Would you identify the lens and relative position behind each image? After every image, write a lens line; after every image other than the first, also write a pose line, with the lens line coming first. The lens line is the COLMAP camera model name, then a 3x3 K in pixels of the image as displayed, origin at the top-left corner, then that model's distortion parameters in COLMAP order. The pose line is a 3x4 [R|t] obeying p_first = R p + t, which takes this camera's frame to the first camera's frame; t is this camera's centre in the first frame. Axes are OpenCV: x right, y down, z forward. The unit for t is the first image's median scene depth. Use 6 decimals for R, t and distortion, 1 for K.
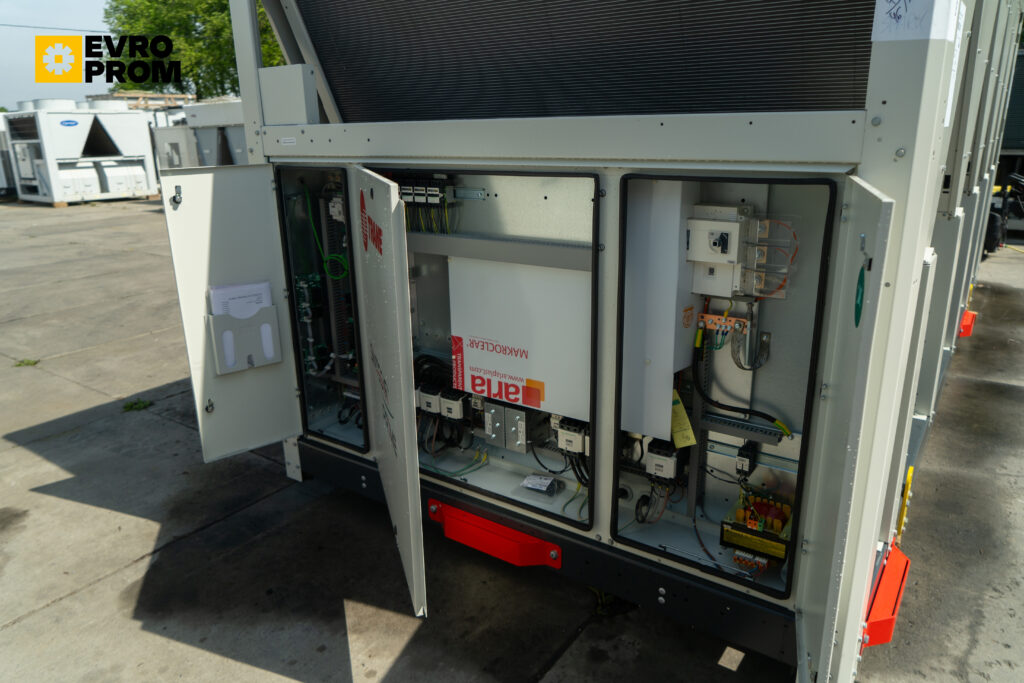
lens RADIAL K [[699.2, 0, 512.0], [0, 699.2, 341.5], [0, 0, 1]] dist [-0.039922, 0.024007]
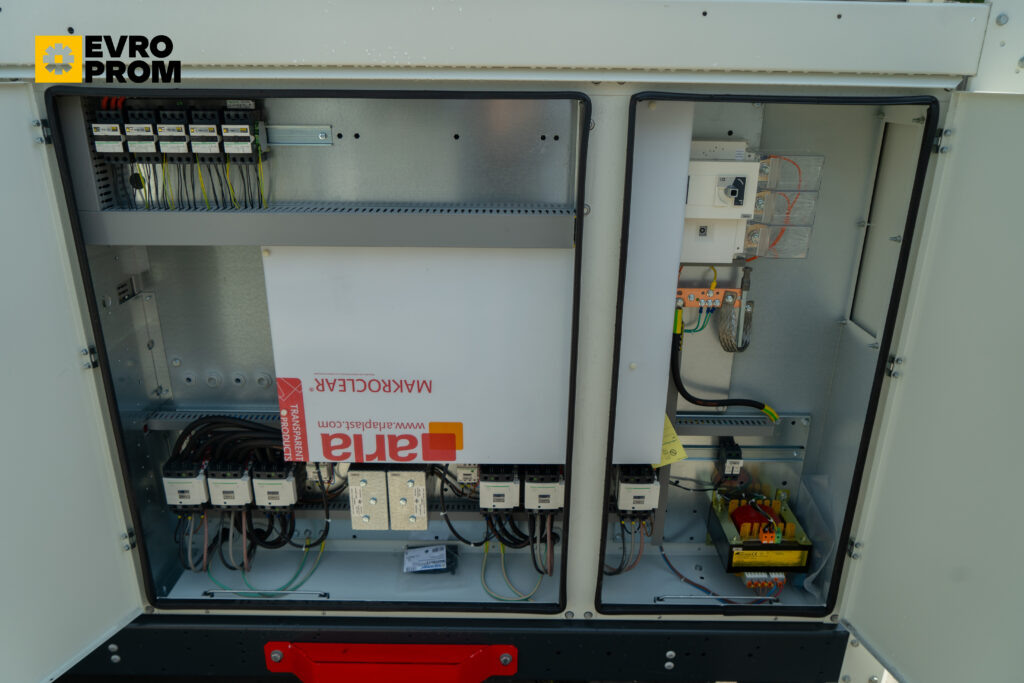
lens RADIAL K [[708.9, 0, 512.0], [0, 708.9, 341.5], [0, 0, 1]] dist [-0.020863, 0.000269]
pose [[0.817534, -0.175585, 0.548459, -0.263321], [0.145071, 0.984463, 0.098926, -0.074413], [-0.557308, -0.001310, 0.830305, 0.408651]]
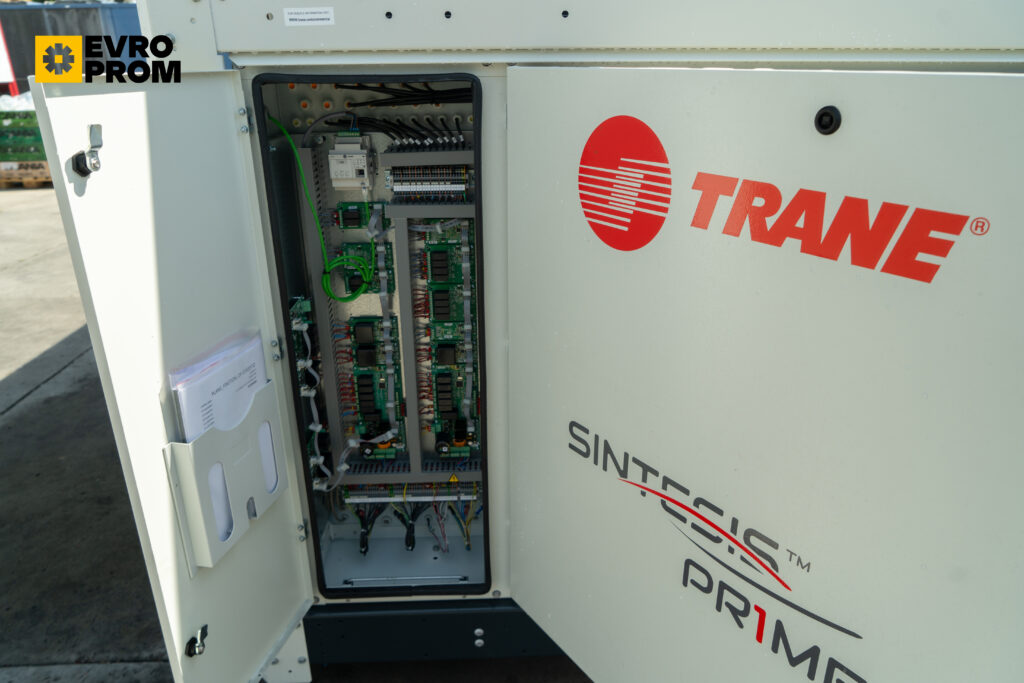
lens RADIAL K [[708.9, 0, 512.0], [0, 708.9, 341.5], [0, 0, 1]] dist [-0.020863, 0.000269]
pose [[0.795328, -0.213172, 0.567460, -0.559151], [0.172199, 0.977012, 0.125678, -0.128440], [-0.581206, -0.002239, 0.813753, 0.600026]]
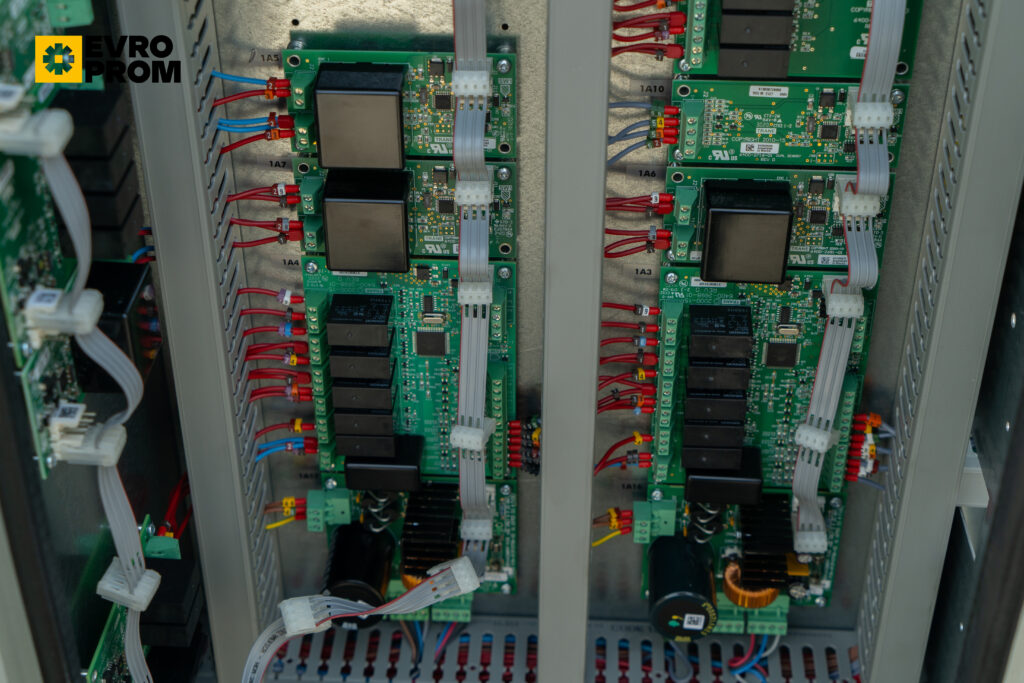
lens RADIAL K [[1631.0, 0, 512.0], [0, 1631.0, 341.5], [0, 0, 1]] dist [0.004398, 0.010288]
pose [[0.845911, -0.300011, 0.440940, -0.414608], [0.144385, 0.924728, 0.352181, -0.144002], [-0.513408, -0.234249, 0.825554, 0.942979]]
